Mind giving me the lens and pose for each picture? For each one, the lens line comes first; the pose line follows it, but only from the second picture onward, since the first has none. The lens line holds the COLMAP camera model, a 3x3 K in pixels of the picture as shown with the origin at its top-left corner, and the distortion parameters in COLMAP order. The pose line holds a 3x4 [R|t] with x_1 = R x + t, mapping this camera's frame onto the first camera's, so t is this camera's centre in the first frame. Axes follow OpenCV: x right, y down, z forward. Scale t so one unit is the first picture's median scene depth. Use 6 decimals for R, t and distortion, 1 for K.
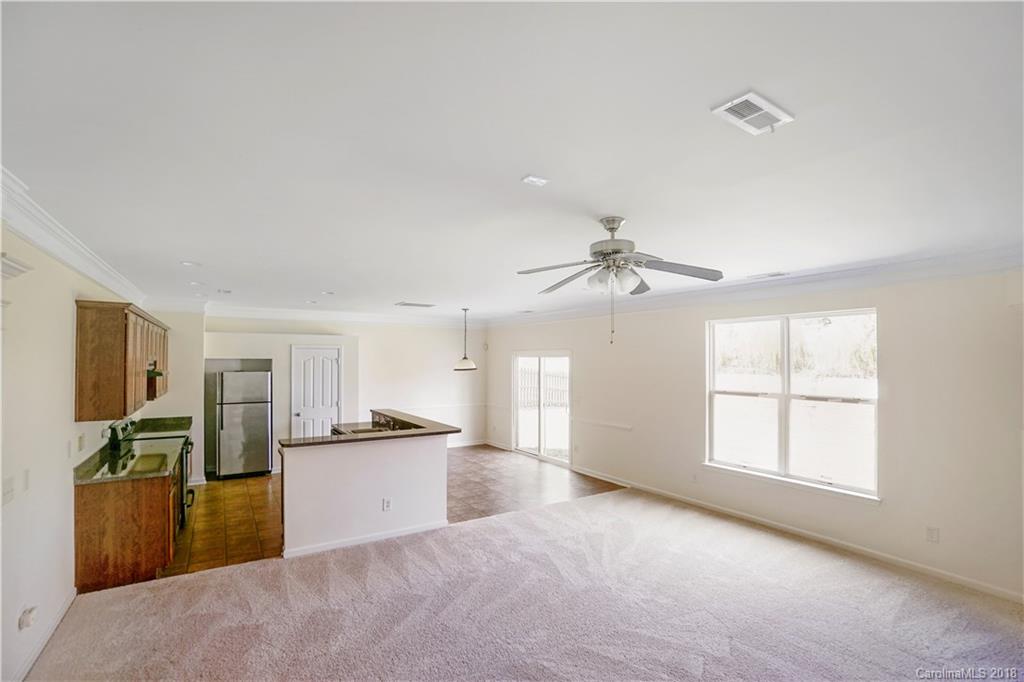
lens RADIAL K [[459.5, 0, 500.2], [0, 459.5, 345.3], [0, 0, 1]] dist [-0.051117, 0.018030]
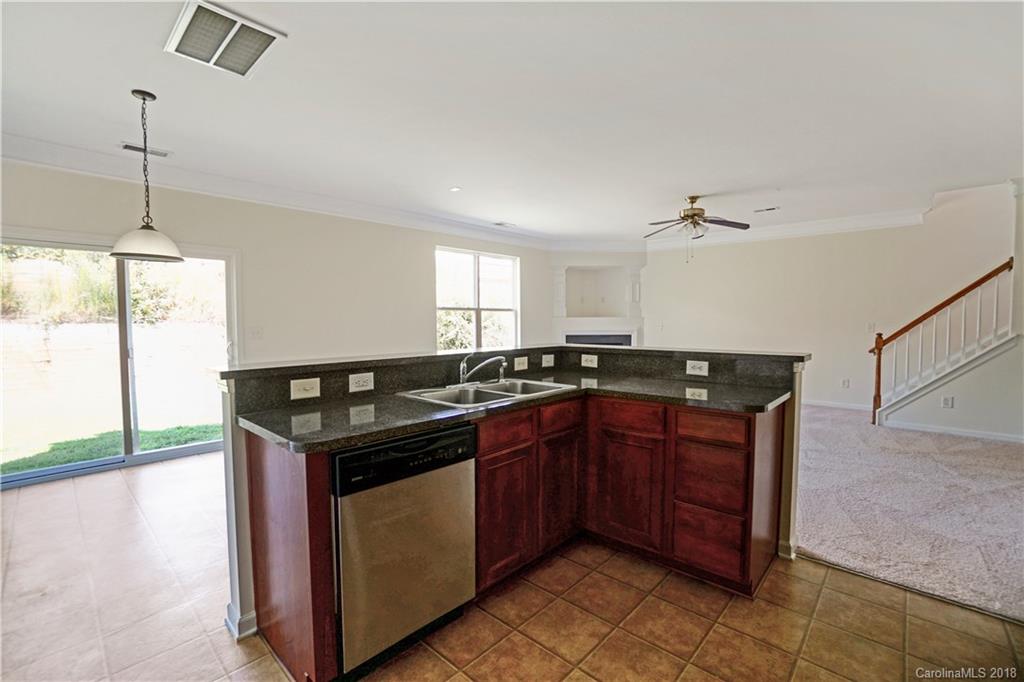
lens RADIAL K [[459.5, 0, 510.7], [0, 459.5, 338.7], [0, 0, 1]] dist [-0.051117, 0.018030]
pose [[-0.267811, -0.042867, 0.962517, -0.829460], [-0.029677, 0.998903, 0.036230, 0.158879], [-0.963014, -0.018861, -0.268790, 1.342210]]
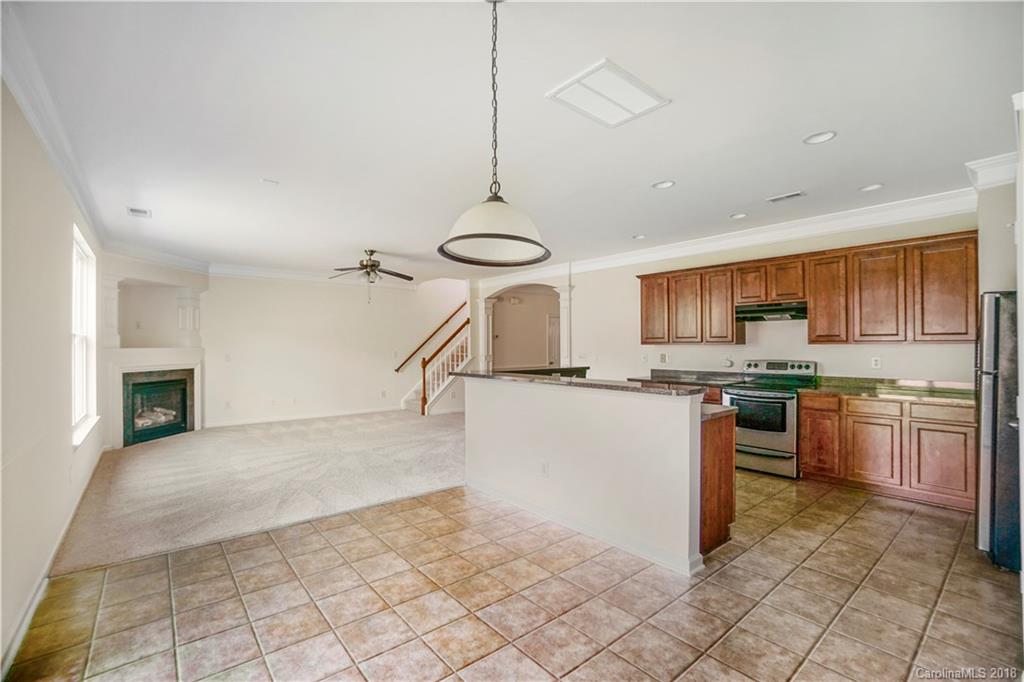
lens RADIAL K [[459.5, 0, 505.9], [0, 459.5, 341.0], [0, 0, 1]] dist [-0.051117, 0.018030]
pose [[-0.992607, -0.001734, -0.121360, -0.090671], [0.003681, 0.999008, -0.044384, 0.173632], [0.121316, -0.044503, -0.991616, 2.027586]]
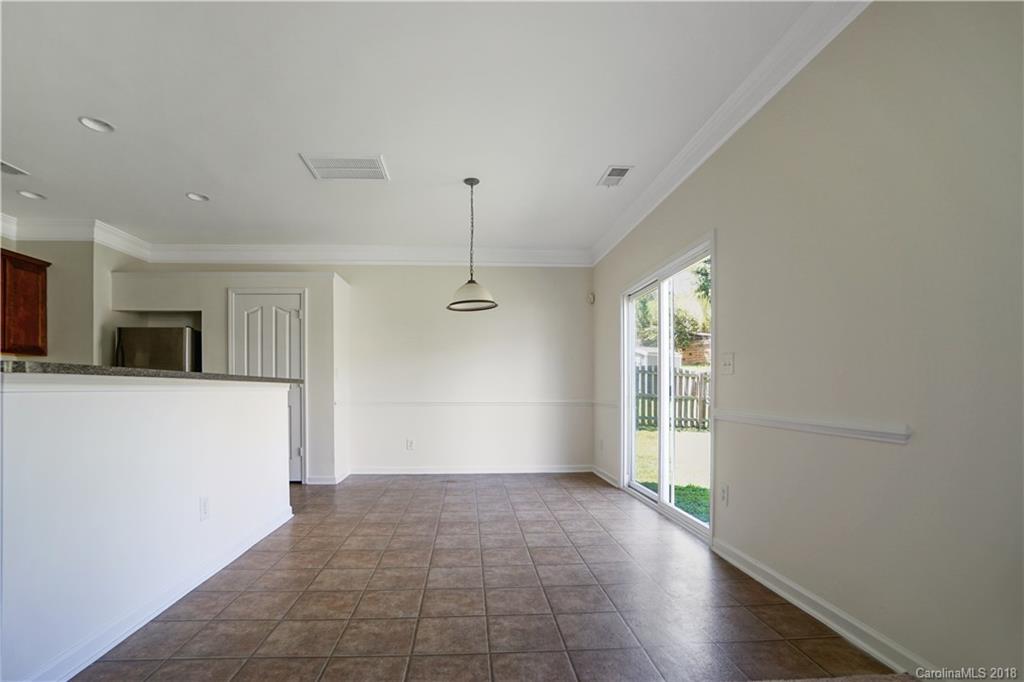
lens RADIAL K [[459.5, 0, 490.8], [0, 459.5, 393.5], [0, 0, 1]] dist [-0.051117, 0.018030]
pose [[0.869935, 0.001626, -0.493163, 0.293318], [0.017228, 0.999284, 0.033685, 0.211673], [0.492865, -0.037800, 0.869285, 0.976340]]
